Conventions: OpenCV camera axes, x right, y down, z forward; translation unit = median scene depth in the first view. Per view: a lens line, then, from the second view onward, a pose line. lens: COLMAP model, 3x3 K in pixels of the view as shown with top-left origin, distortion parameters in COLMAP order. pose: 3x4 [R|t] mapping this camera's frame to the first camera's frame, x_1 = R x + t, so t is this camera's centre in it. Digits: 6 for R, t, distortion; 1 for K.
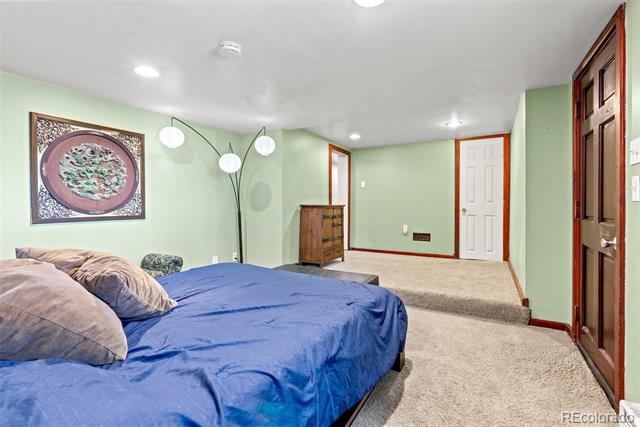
lens RADIAL K [[293.2, 0, 318.9], [0, 293.2, 208.5], [0, 0, 1]] dist [-0.001201, 0.000342]
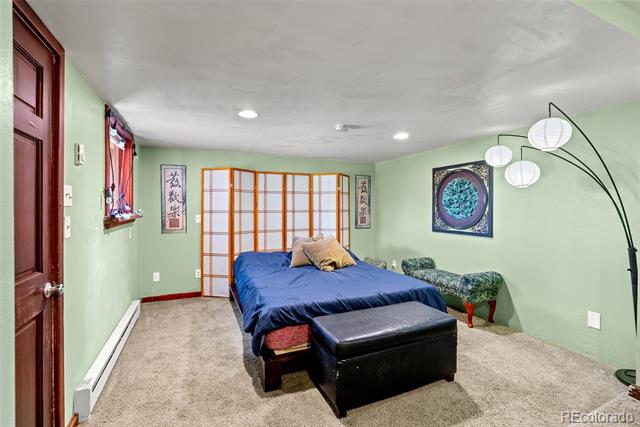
lens RADIAL K [[293.2, 0, 318.9], [0, 293.2, 208.5], [0, 0, 1]] dist [-0.001201, 0.000342]
pose [[-0.598923, -0.007380, -0.800773, 0.717012], [-0.029290, 0.999490, 0.012695, -0.073745], [0.800271, 0.031058, -0.598834, 1.267462]]
